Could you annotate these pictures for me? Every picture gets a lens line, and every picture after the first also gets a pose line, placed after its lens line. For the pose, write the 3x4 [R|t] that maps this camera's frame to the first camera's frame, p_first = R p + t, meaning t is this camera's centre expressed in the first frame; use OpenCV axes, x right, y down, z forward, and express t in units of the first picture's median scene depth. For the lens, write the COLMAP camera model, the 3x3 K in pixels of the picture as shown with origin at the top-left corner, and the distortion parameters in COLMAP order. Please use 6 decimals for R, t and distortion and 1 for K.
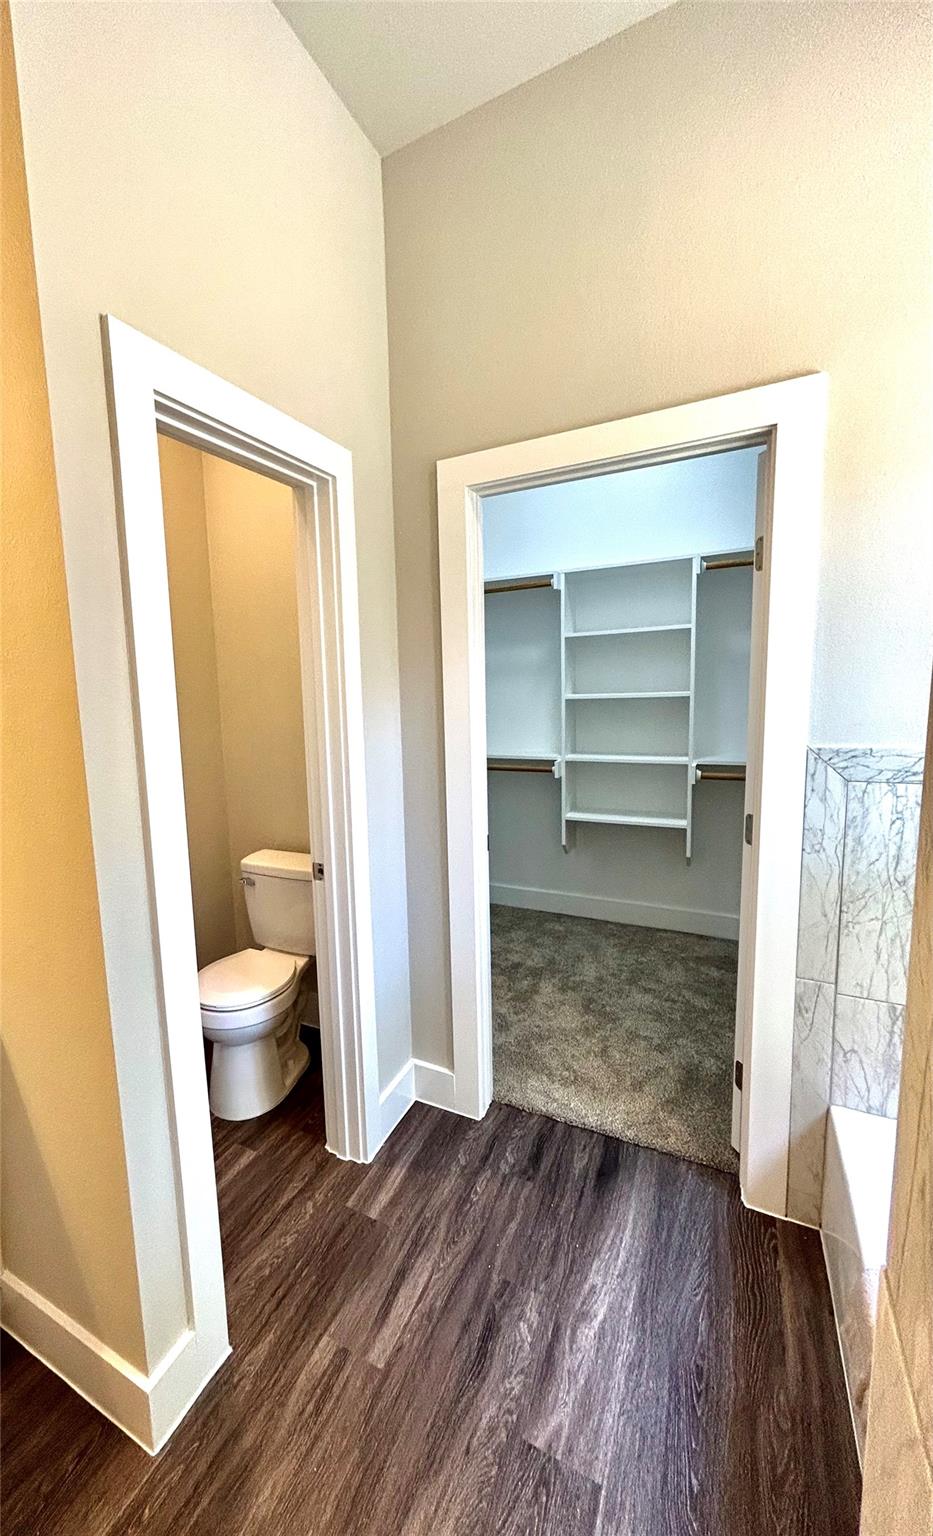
lens RADIAL K [[615.2, 0, 367.1], [0, 615.2, 764.7], [0, 0, 1]] dist [-0.001159, 0.000629]
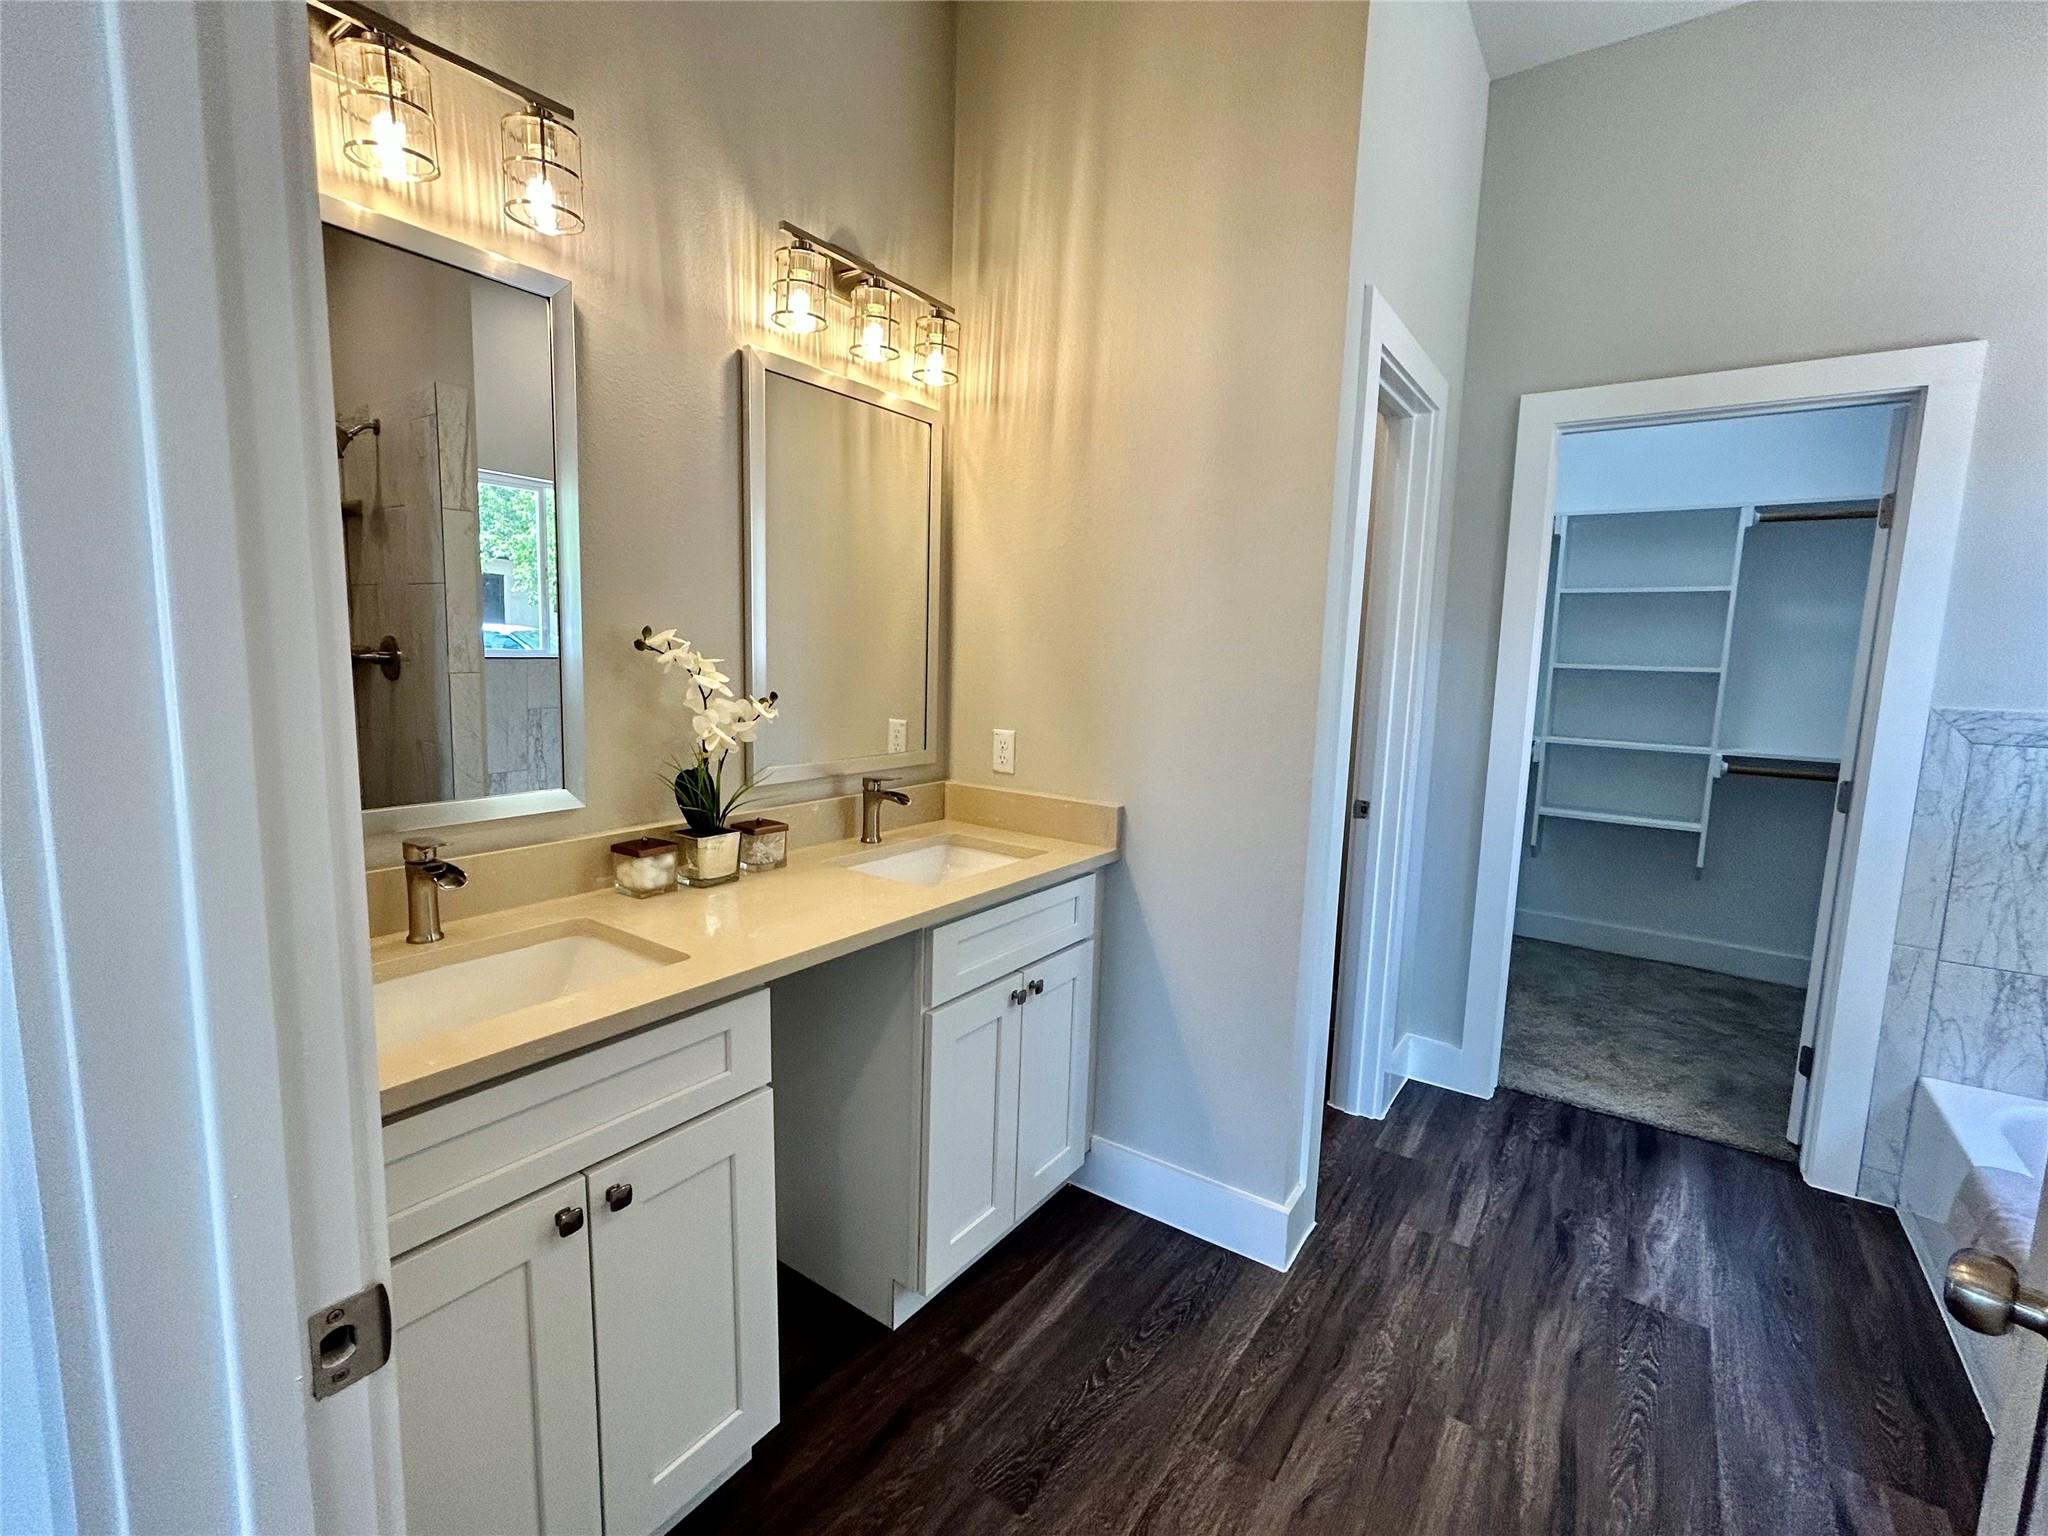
lens RADIAL K [[910.0, 0, 1011.6], [0, 910.0, 764.4], [0, 0, 1]] dist [-0.004545, 0.003684]
pose [[0.993761, 0.082892, -0.074618, -0.342042], [-0.083233, 0.996529, -0.001473, 0.098384], [0.074237, 0.007674, 0.997211, -0.308803]]
